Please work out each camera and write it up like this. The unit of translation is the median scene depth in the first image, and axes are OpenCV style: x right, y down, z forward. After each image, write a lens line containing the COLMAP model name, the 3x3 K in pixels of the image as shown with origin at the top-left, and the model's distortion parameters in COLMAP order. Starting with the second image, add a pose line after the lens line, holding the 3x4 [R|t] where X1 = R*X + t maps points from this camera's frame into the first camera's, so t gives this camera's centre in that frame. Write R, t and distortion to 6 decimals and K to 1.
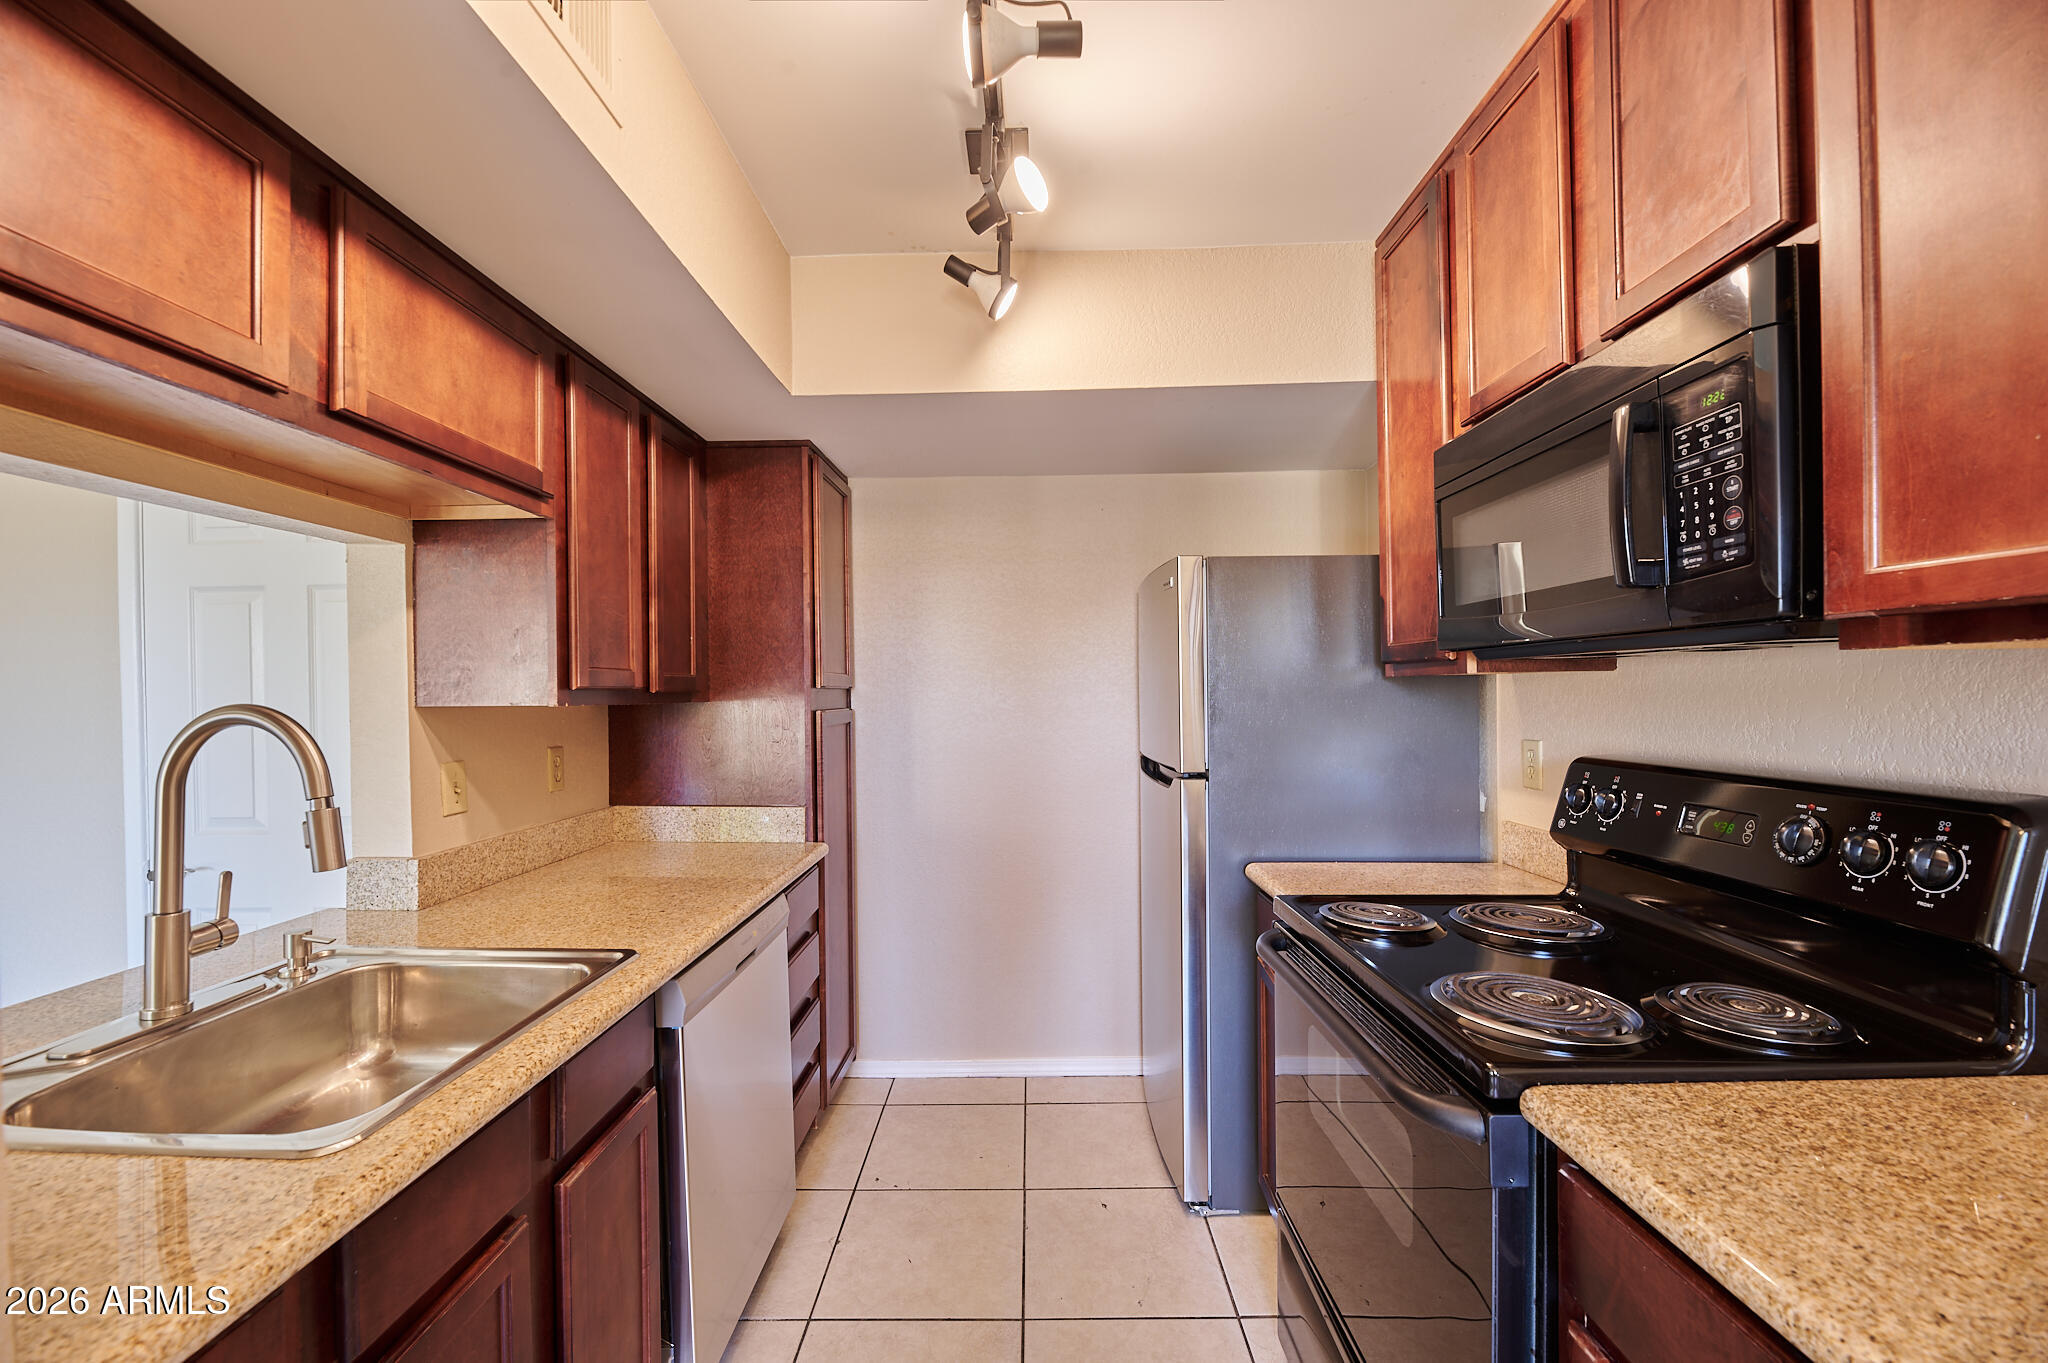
lens RADIAL K [[821.0, 0, 1017.0], [0, 821.0, 691.2], [0, 0, 1]] dist [-0.001838, -0.004555]
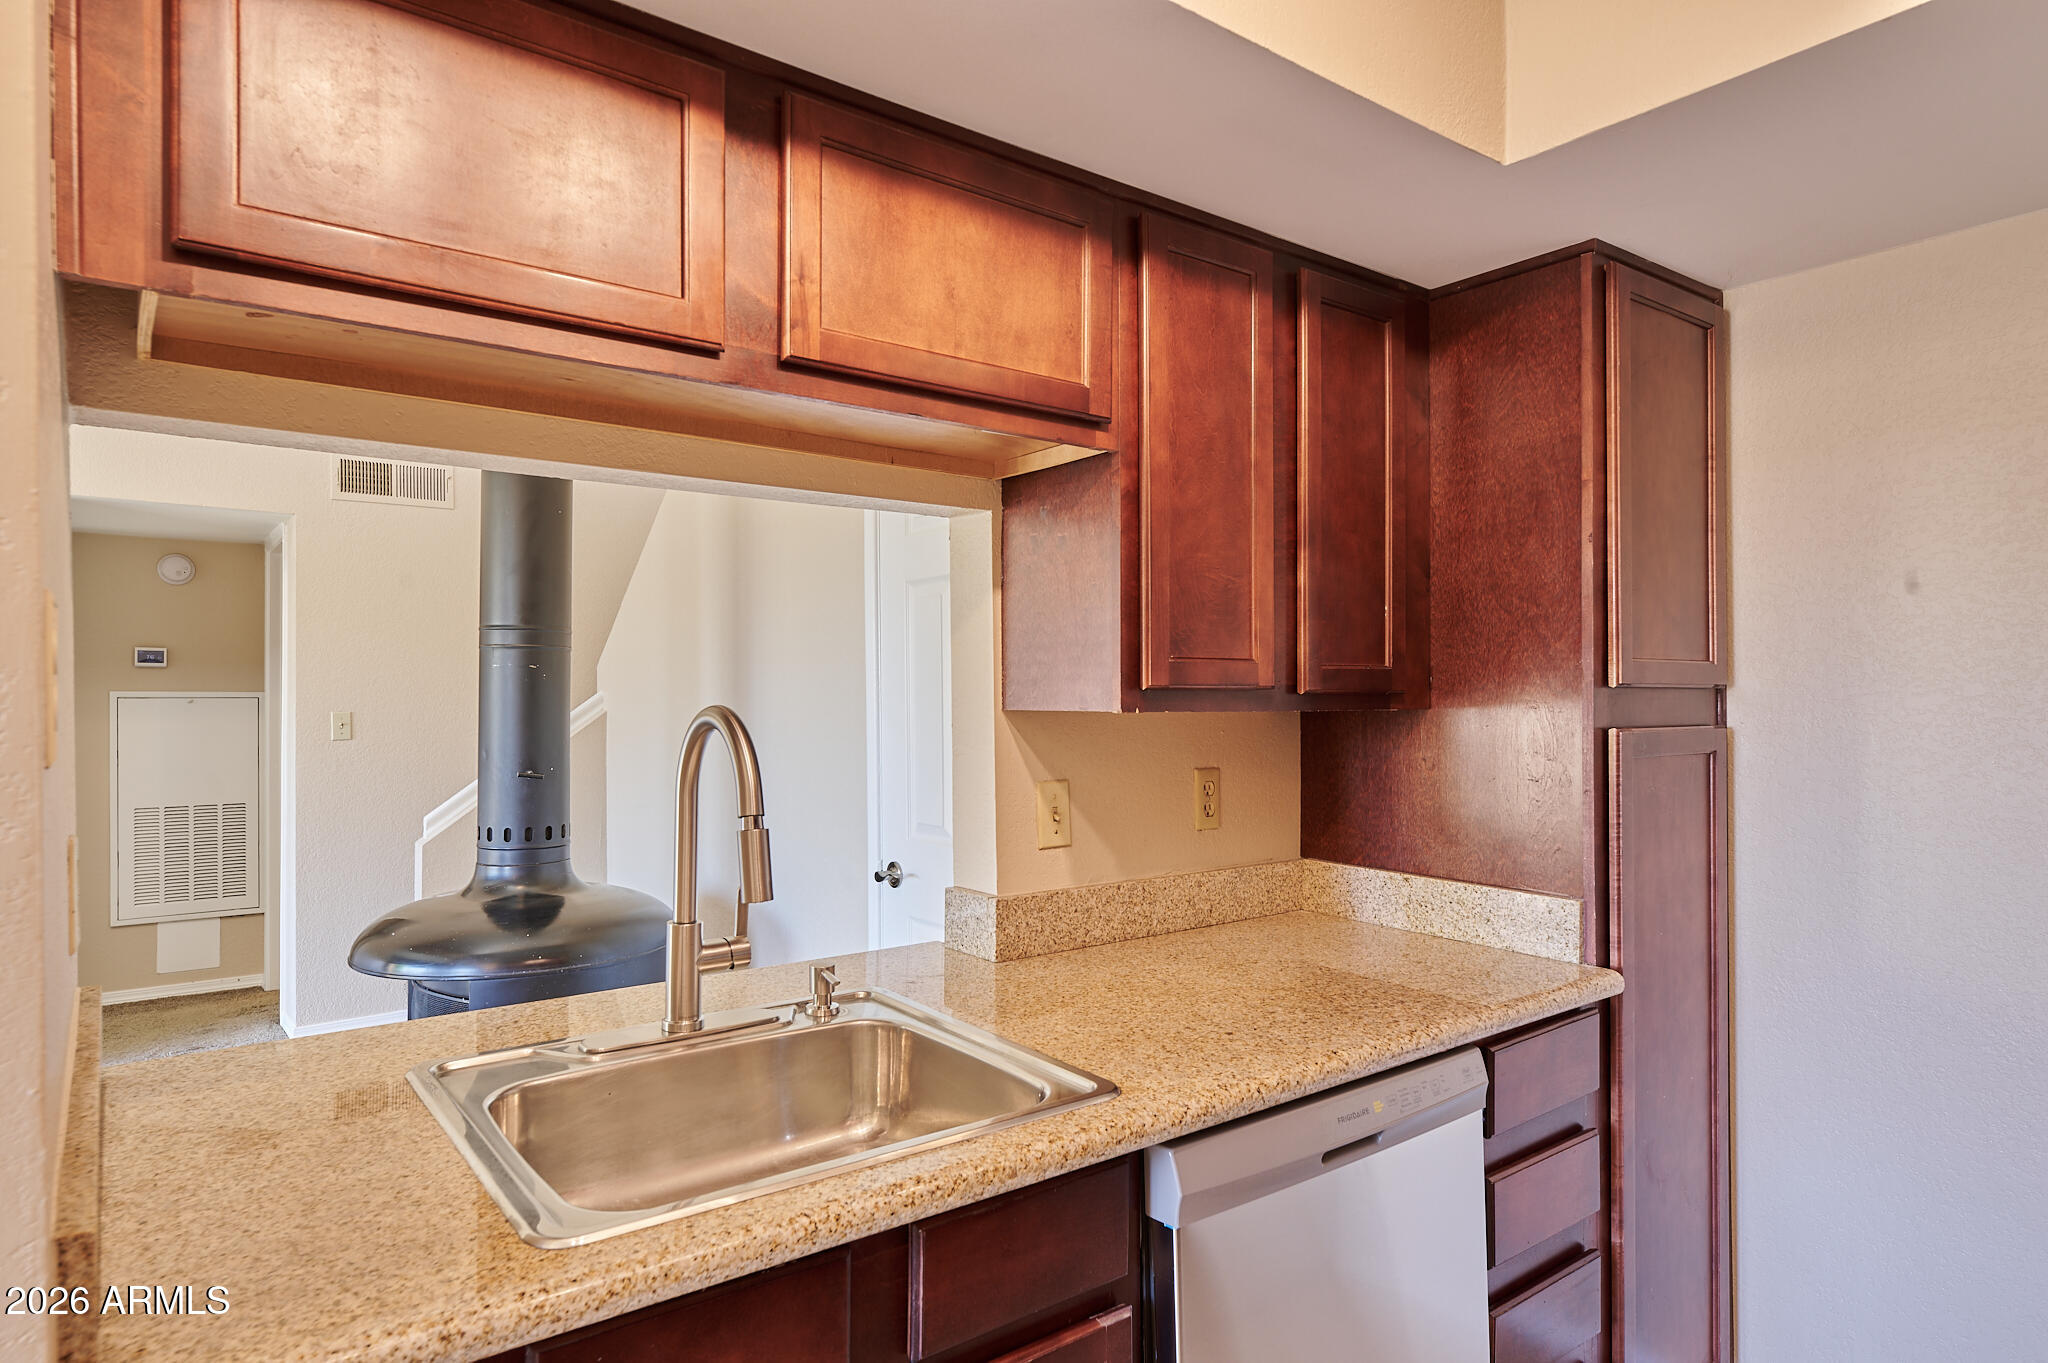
lens RADIAL K [[1170.1, 0, 1023.5], [0, 1170.1, 694.1], [0, 0, 1]] dist [0.005016, -0.000972]
pose [[0.623547, 0.005266, -0.781768, 0.200753], [-0.002665, 0.999986, 0.004610, -0.002479], [0.781781, -0.000791, 0.623553, 0.324489]]
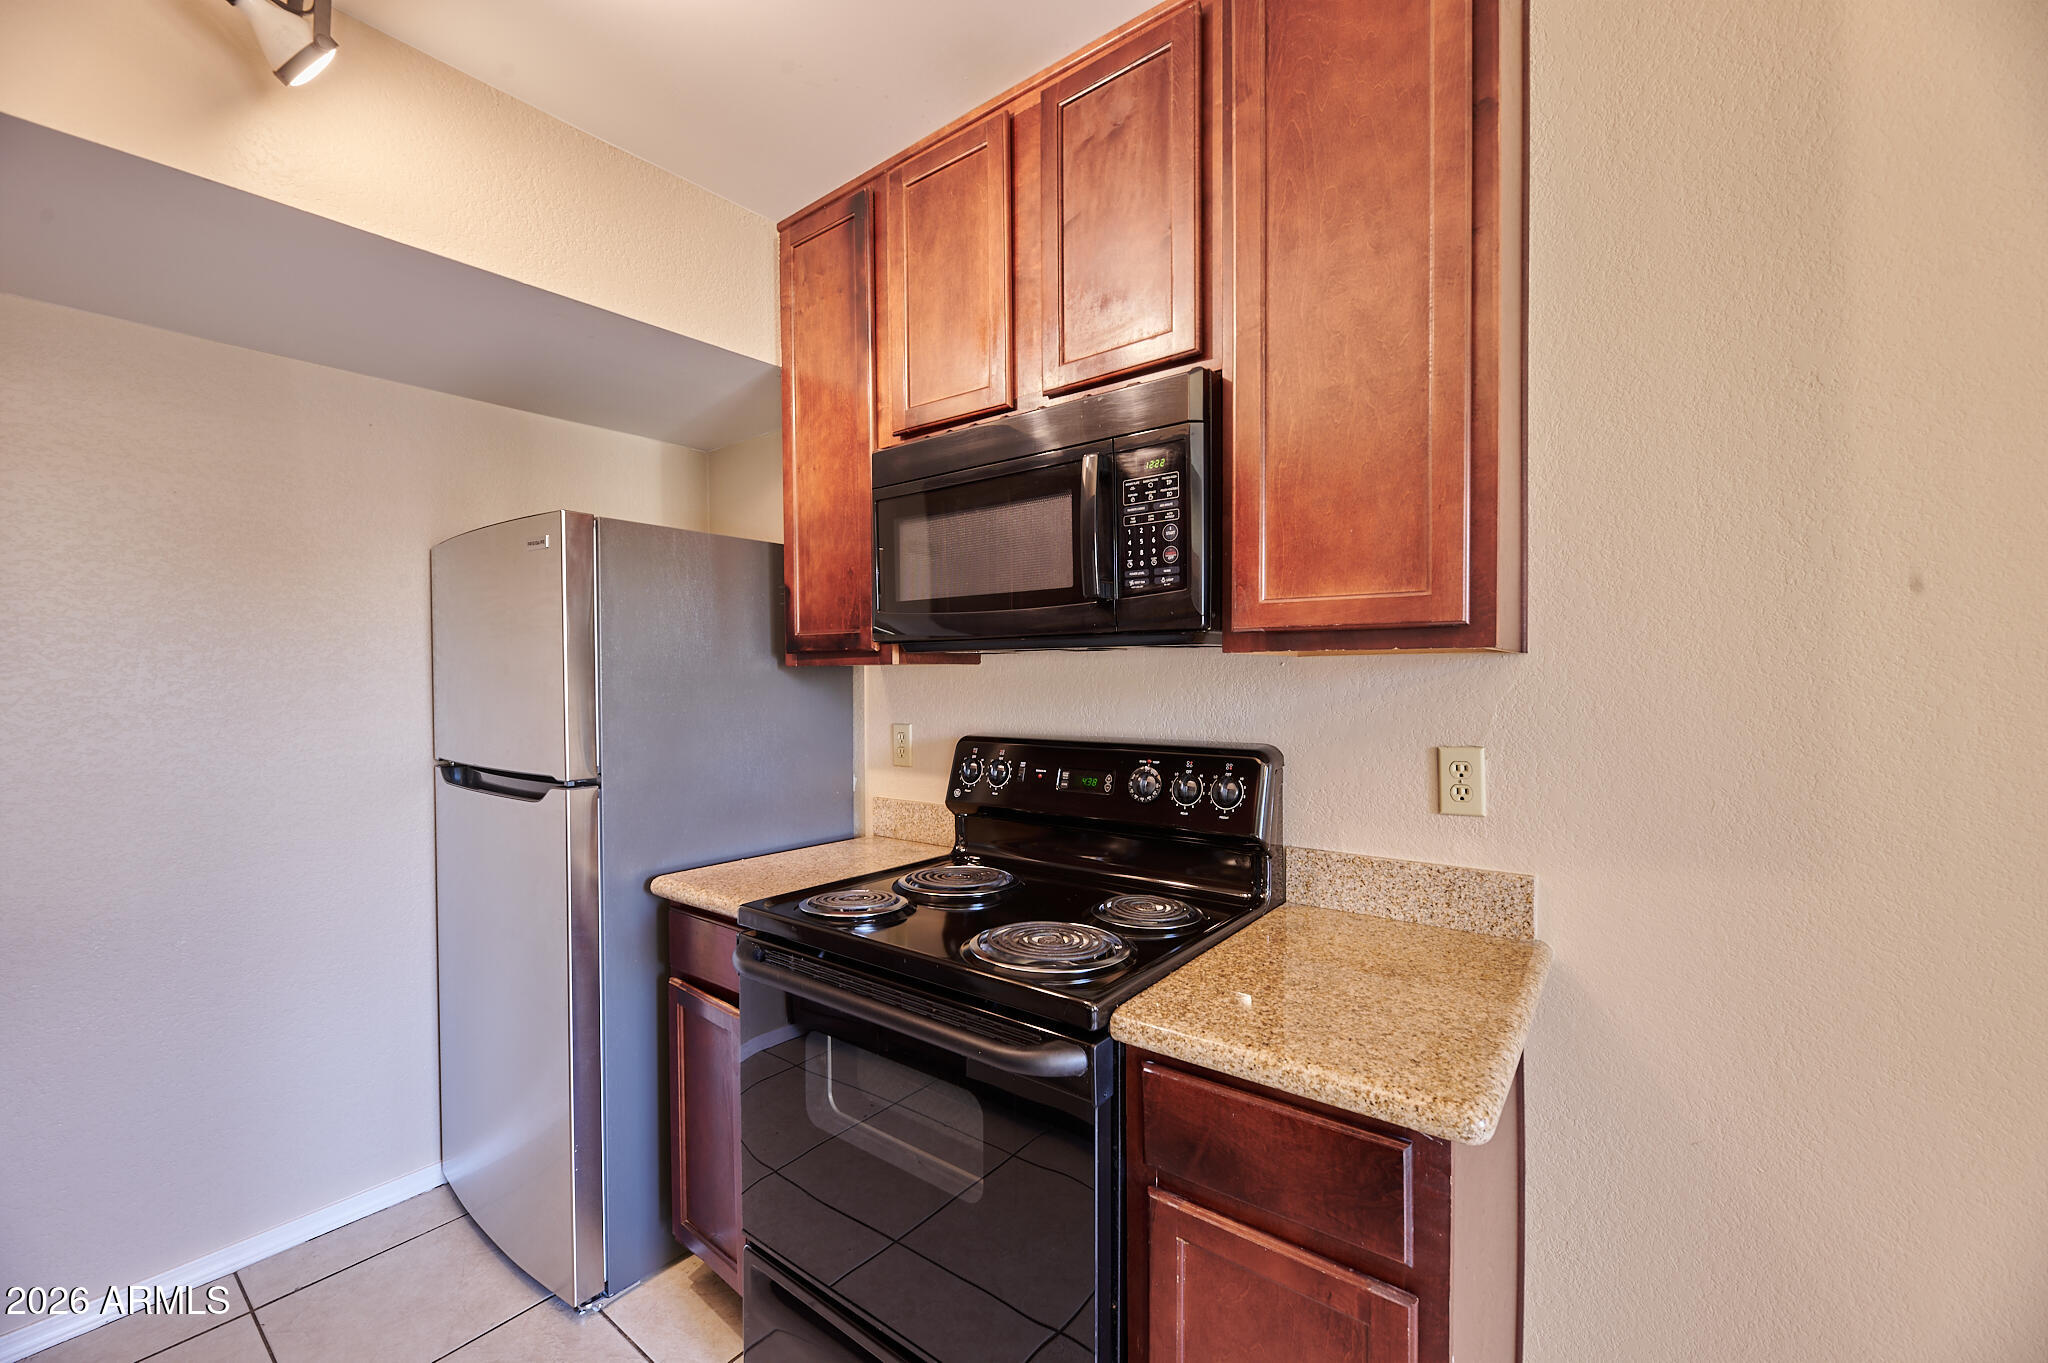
lens RADIAL K [[821.0, 0, 1017.0], [0, 821.0, 691.2], [0, 0, 1]] dist [-0.001838, -0.004555]
pose [[0.605755, -0.004833, 0.795637, -0.231671], [-0.003409, 0.999957, 0.008670, 0.004270], [-0.795644, -0.007964, 0.605712, 0.222330]]
